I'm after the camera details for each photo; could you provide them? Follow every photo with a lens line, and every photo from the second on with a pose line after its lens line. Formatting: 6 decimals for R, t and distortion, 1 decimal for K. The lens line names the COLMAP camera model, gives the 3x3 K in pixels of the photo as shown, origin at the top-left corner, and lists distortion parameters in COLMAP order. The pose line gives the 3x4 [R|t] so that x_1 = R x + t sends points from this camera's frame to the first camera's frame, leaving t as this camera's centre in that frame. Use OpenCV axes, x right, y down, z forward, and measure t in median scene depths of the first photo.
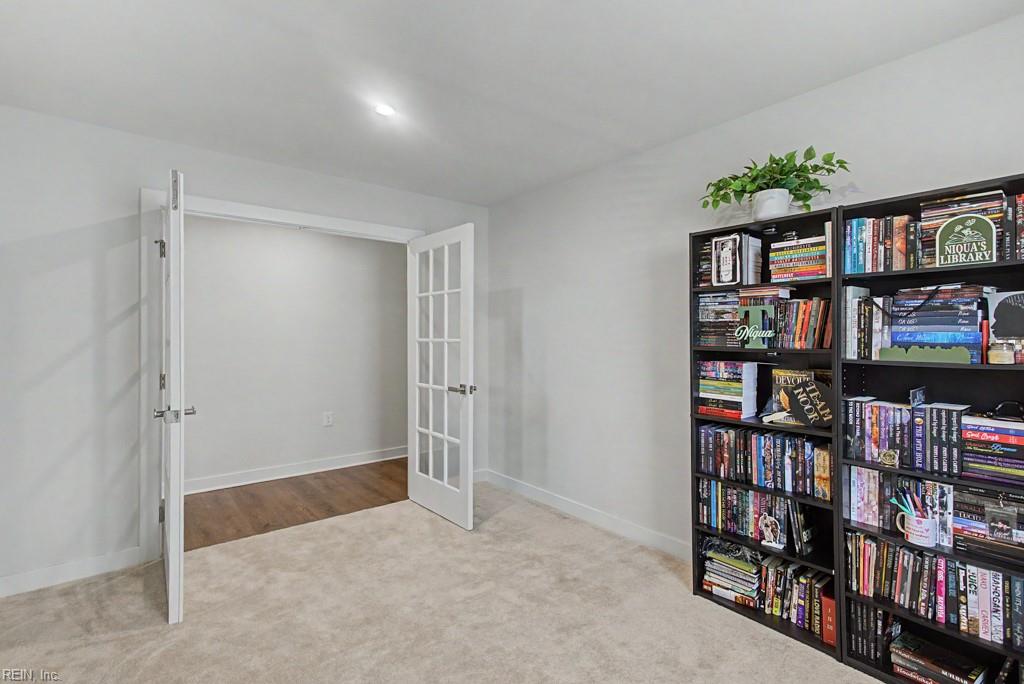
lens RADIAL K [[485.9, 0, 504.1], [0, 485.9, 339.1], [0, 0, 1]] dist [-0.001094, 0.000199]
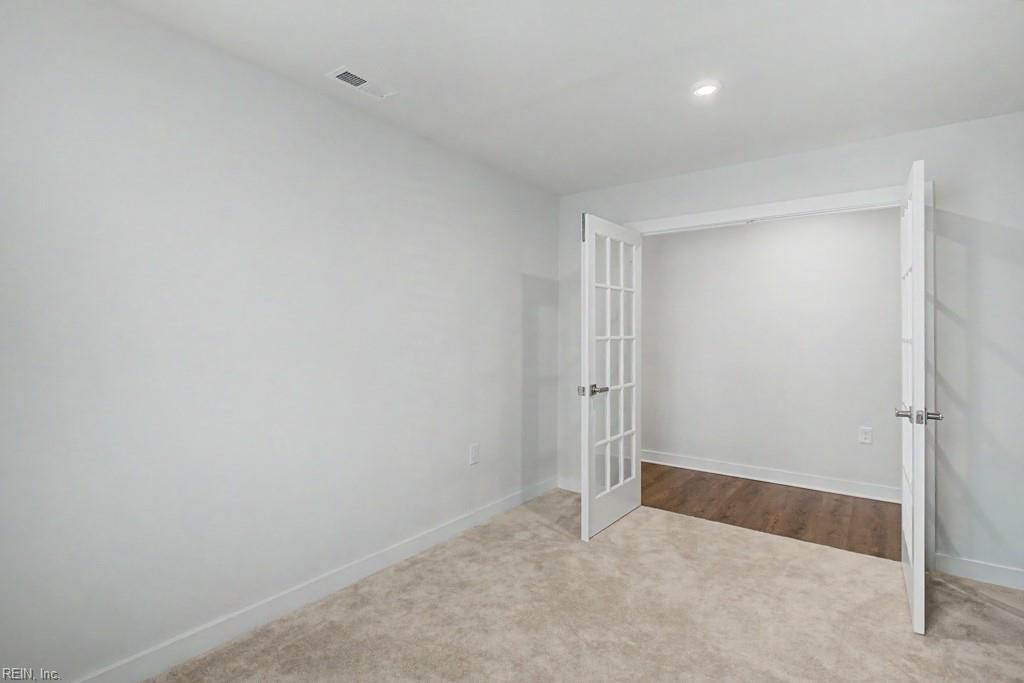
lens RADIAL K [[485.9, 0, 504.1], [0, 485.9, 338.6], [0, 0, 1]] dist [-0.001094, 0.000199]
pose [[0.236888, 0.003684, -0.971530, 0.434778], [-0.008145, 0.999965, 0.001806, 0.006651], [0.971503, 0.007485, 0.236910, 0.320015]]
